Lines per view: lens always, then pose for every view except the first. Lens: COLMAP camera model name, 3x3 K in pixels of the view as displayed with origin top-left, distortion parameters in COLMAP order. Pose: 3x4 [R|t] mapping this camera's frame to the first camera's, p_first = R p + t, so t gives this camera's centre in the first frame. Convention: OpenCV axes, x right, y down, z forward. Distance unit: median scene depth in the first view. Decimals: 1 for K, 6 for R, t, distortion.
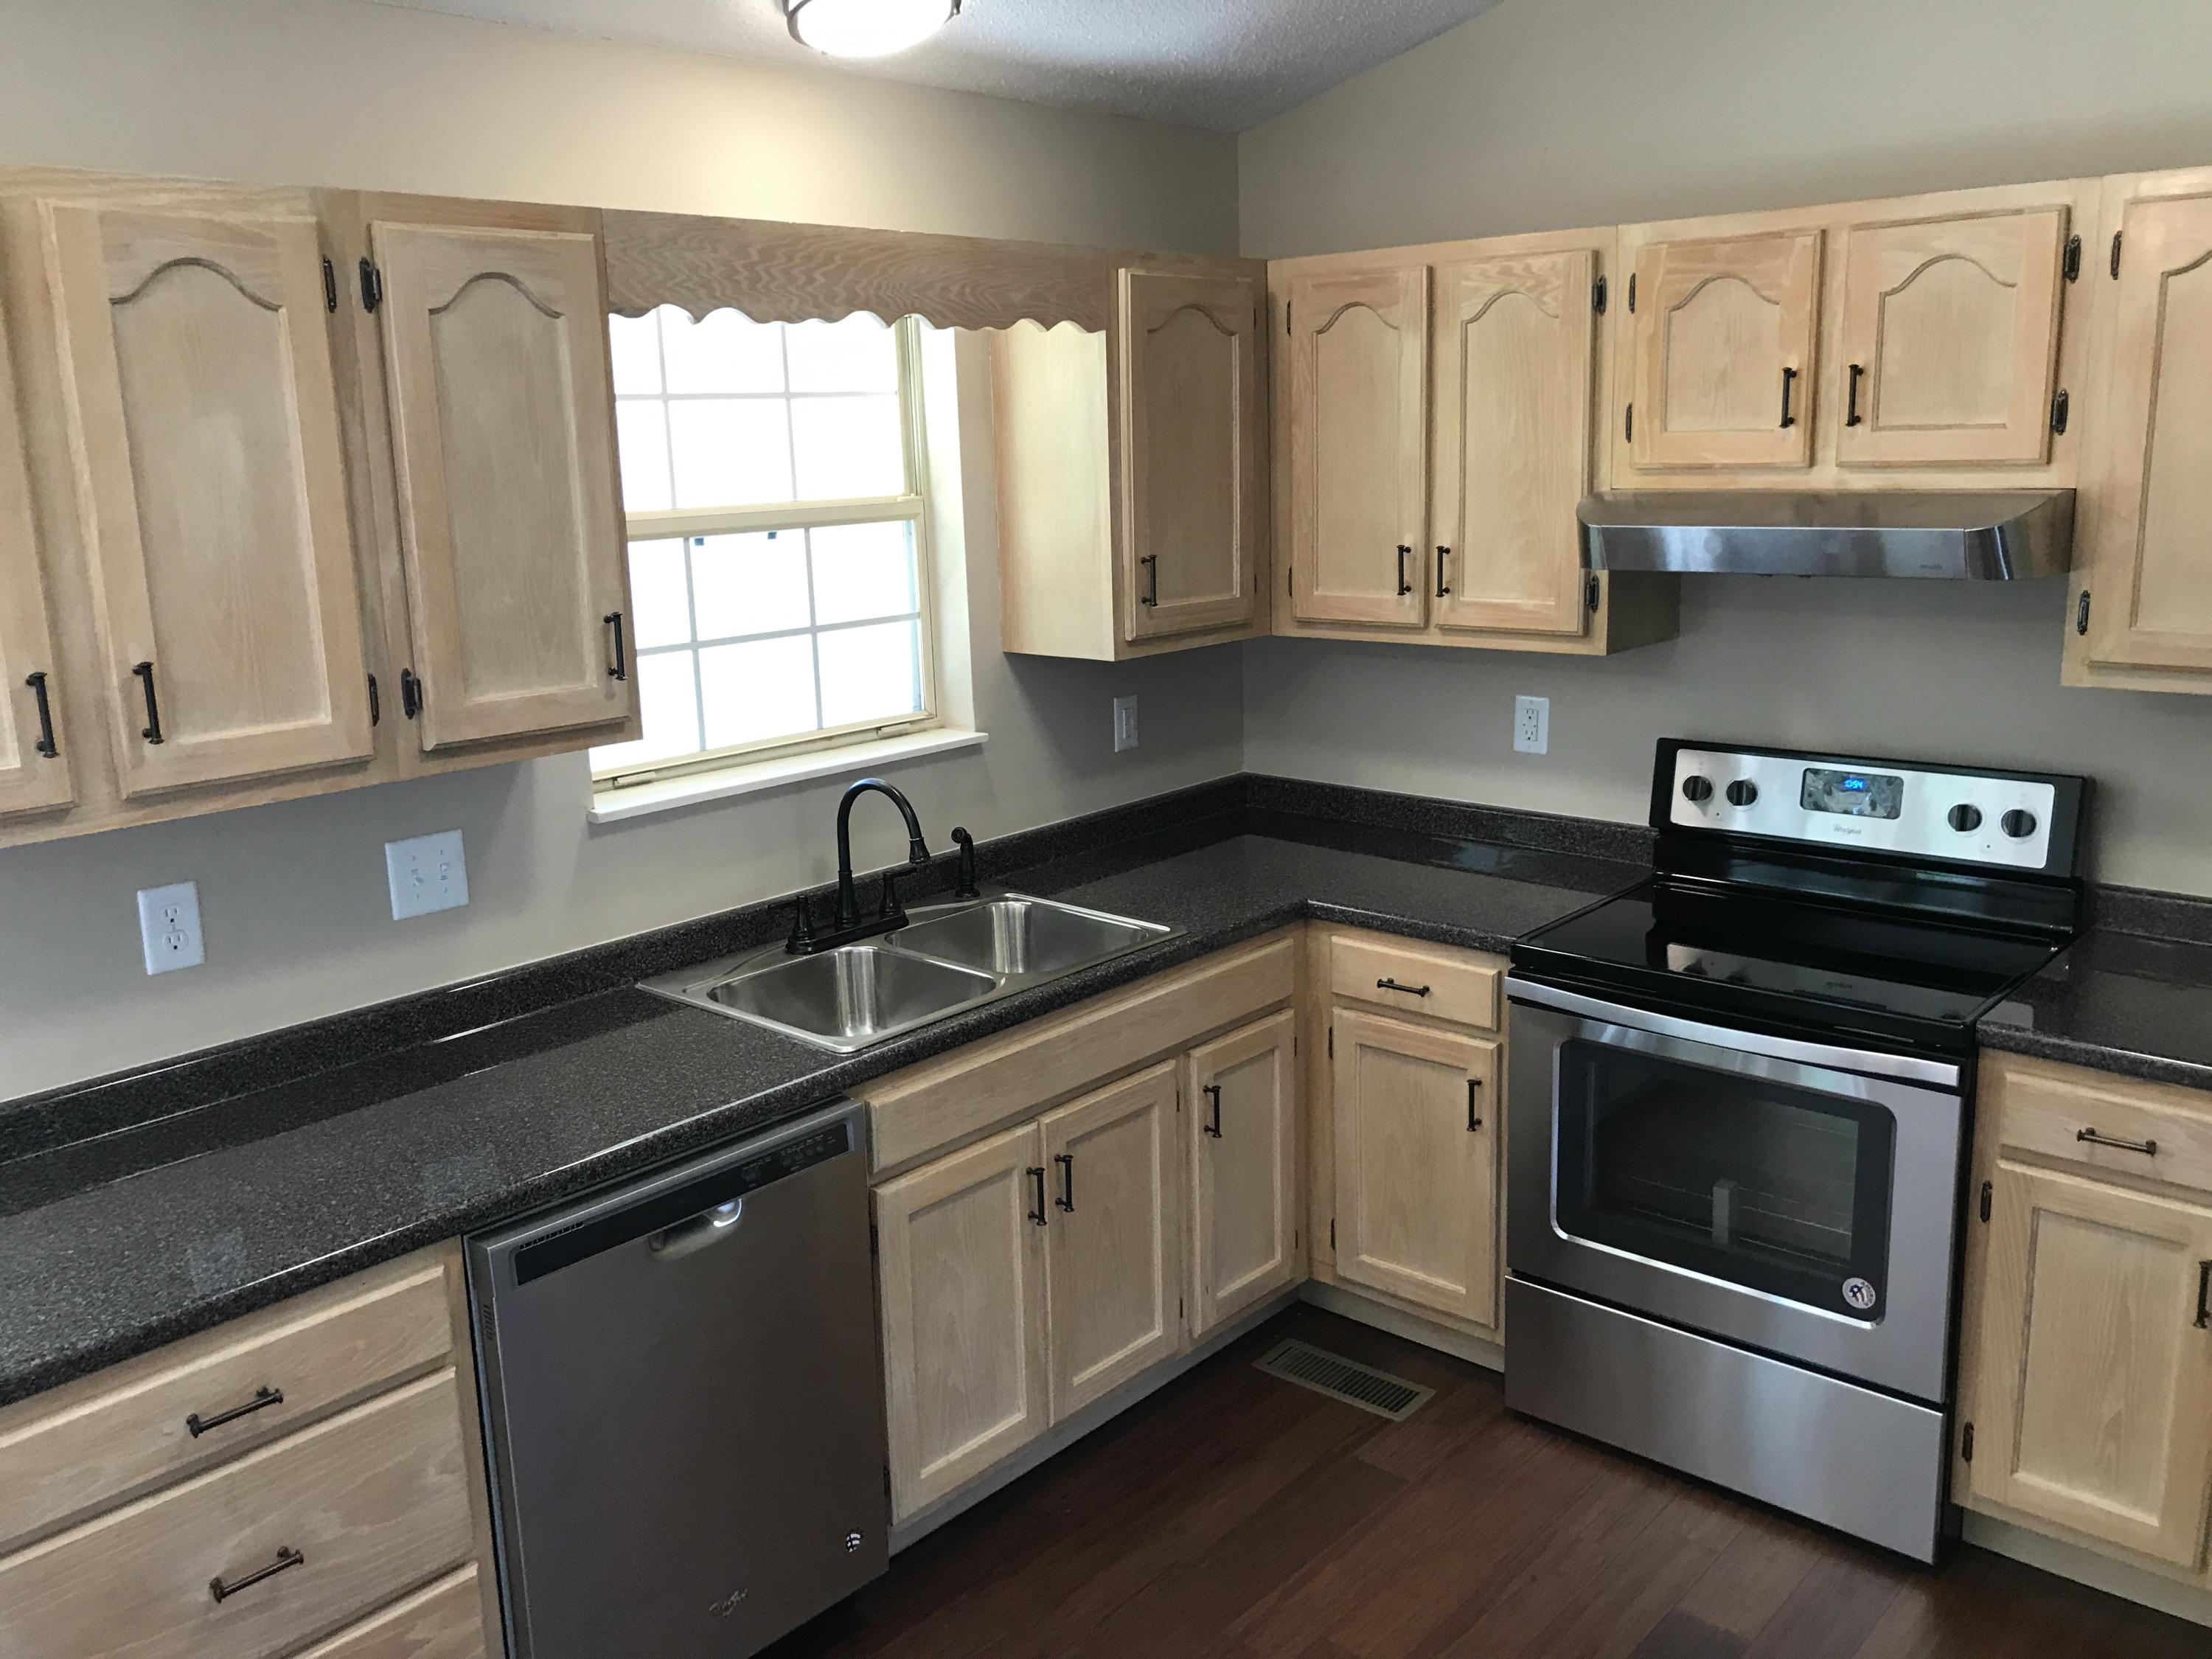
lens RADIAL K [[1819.3, 0, 1096.3], [0, 1819.3, 812.4], [0, 0, 1]] dist [0.005198, -0.001713]
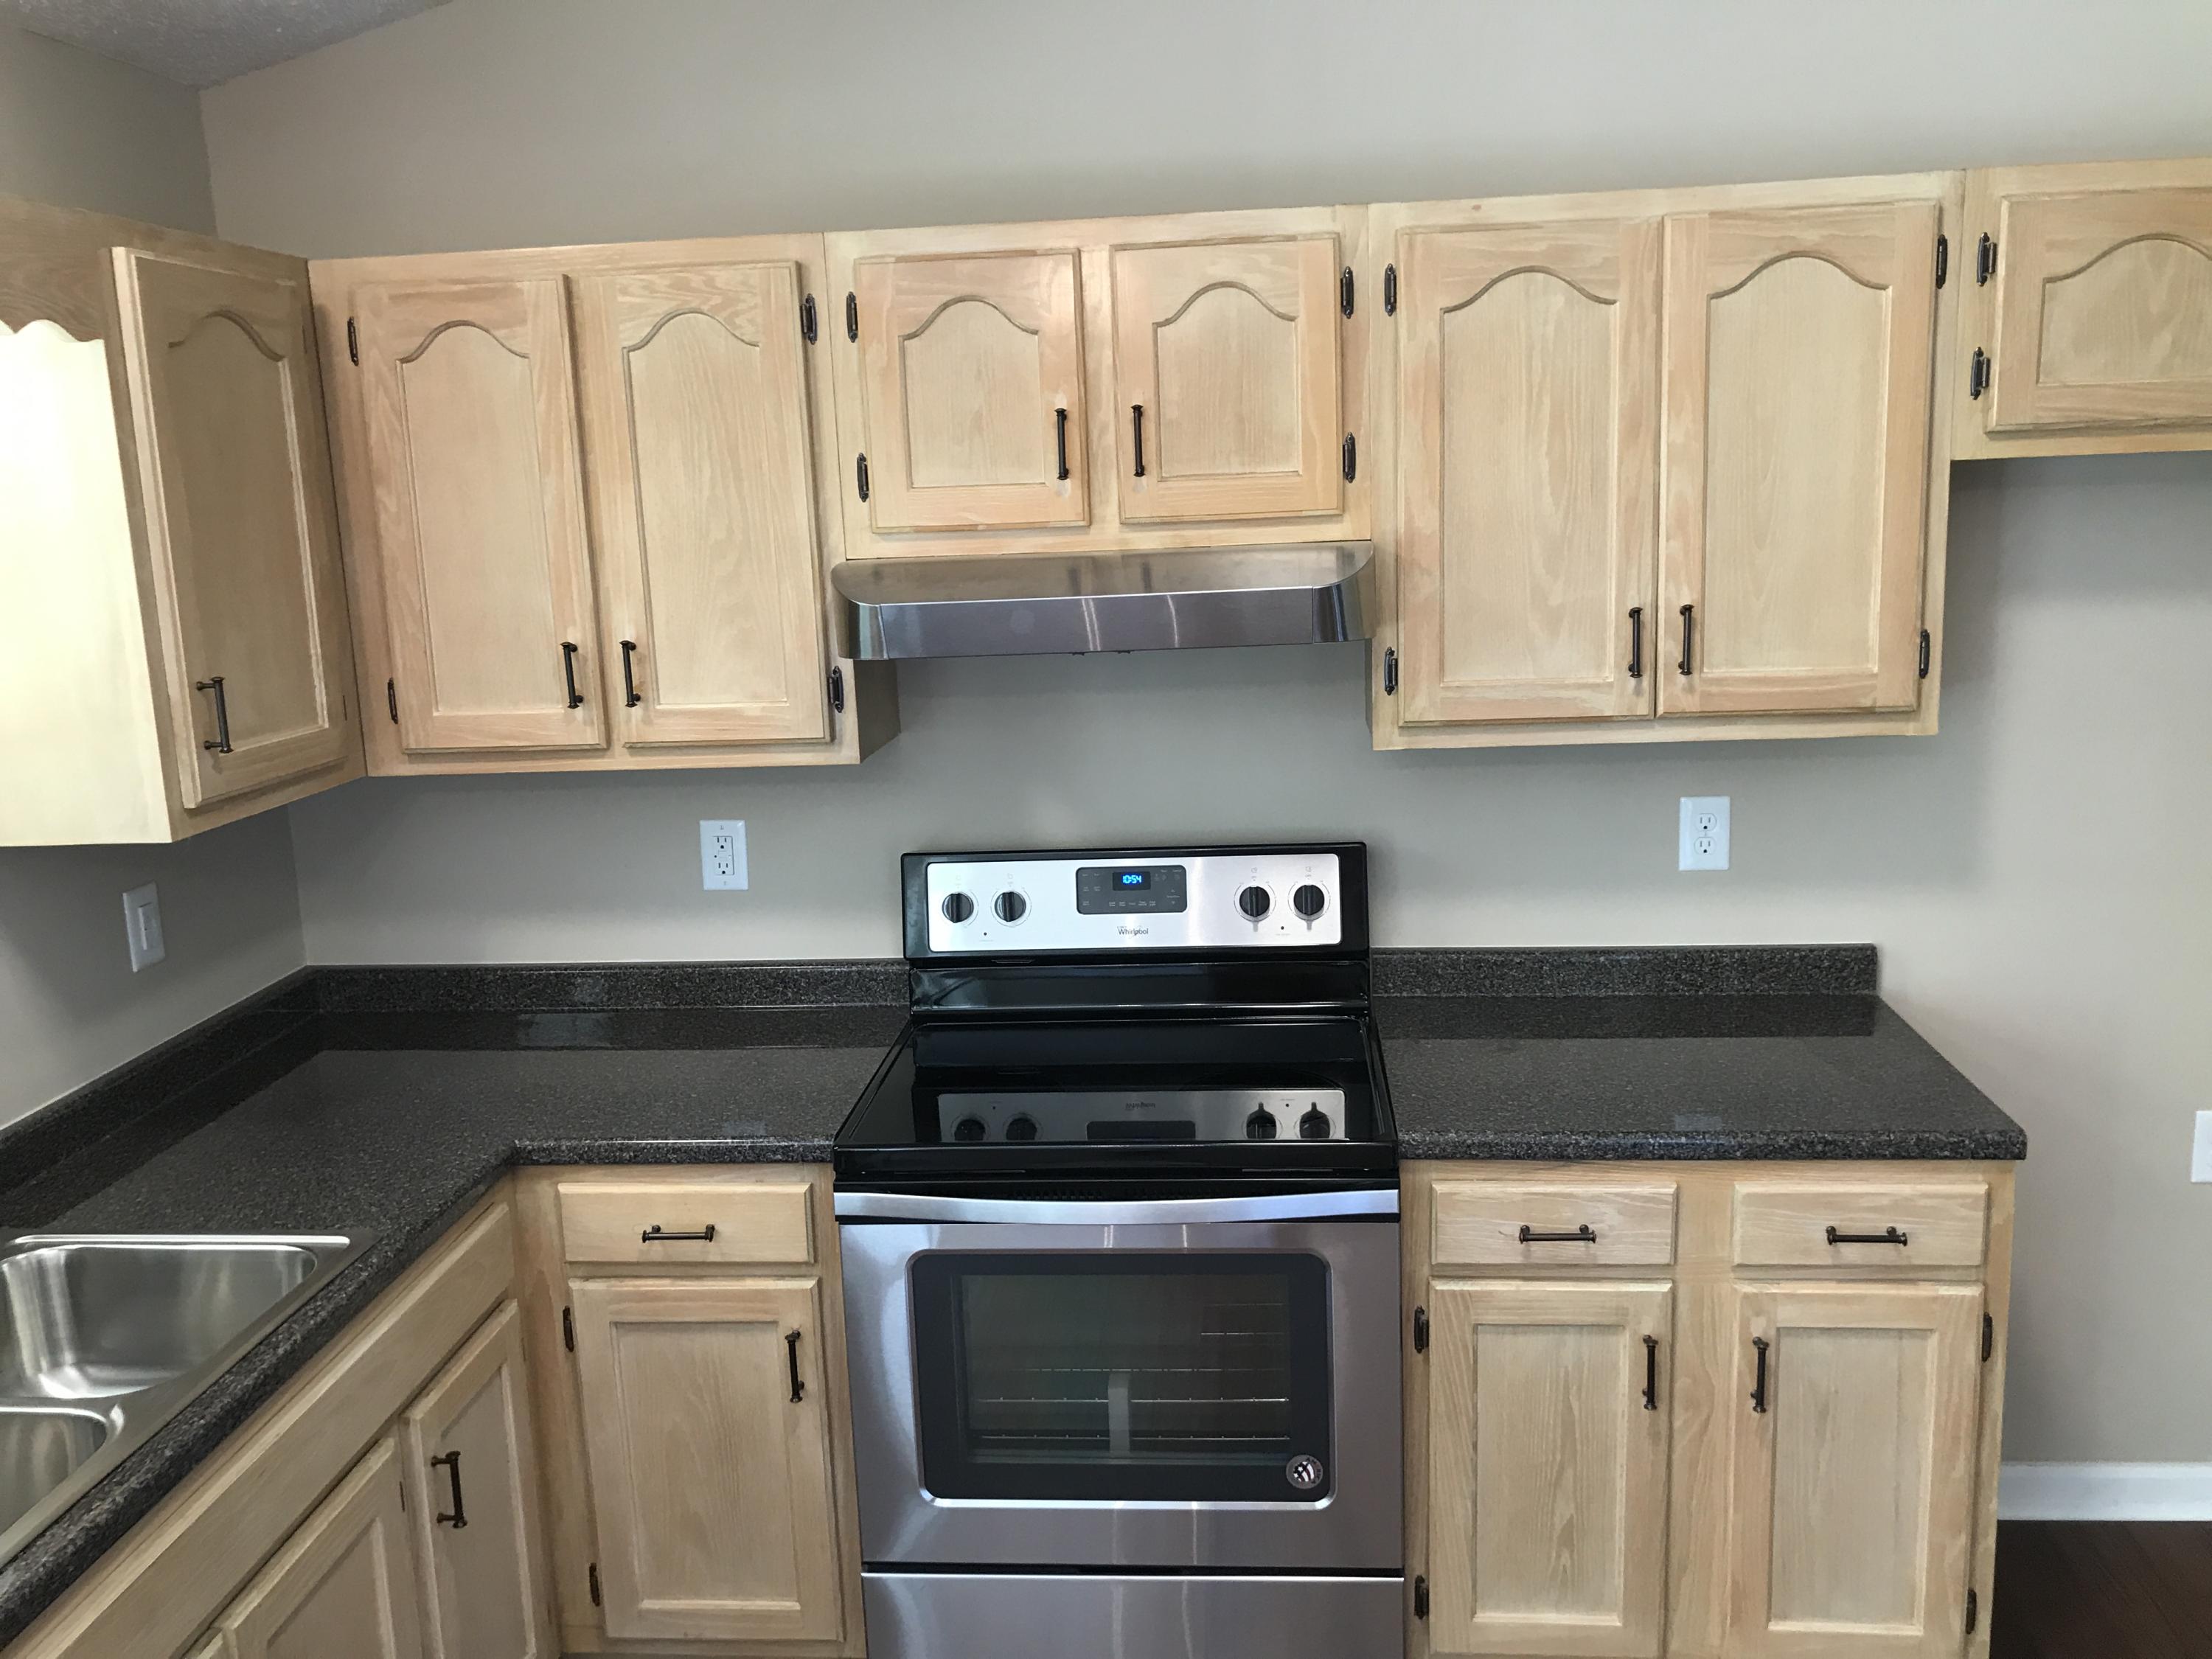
lens RADIAL K [[1806.2, 0, 1108.0], [0, 1806.2, 798.9], [0, 0, 1]] dist [0.006250, -0.005137]
pose [[0.798255, -0.110442, 0.592107, -0.115878], [0.140890, 0.990011, -0.005281, -0.054341], [-0.585610, 0.087638, 0.805842, 0.311927]]
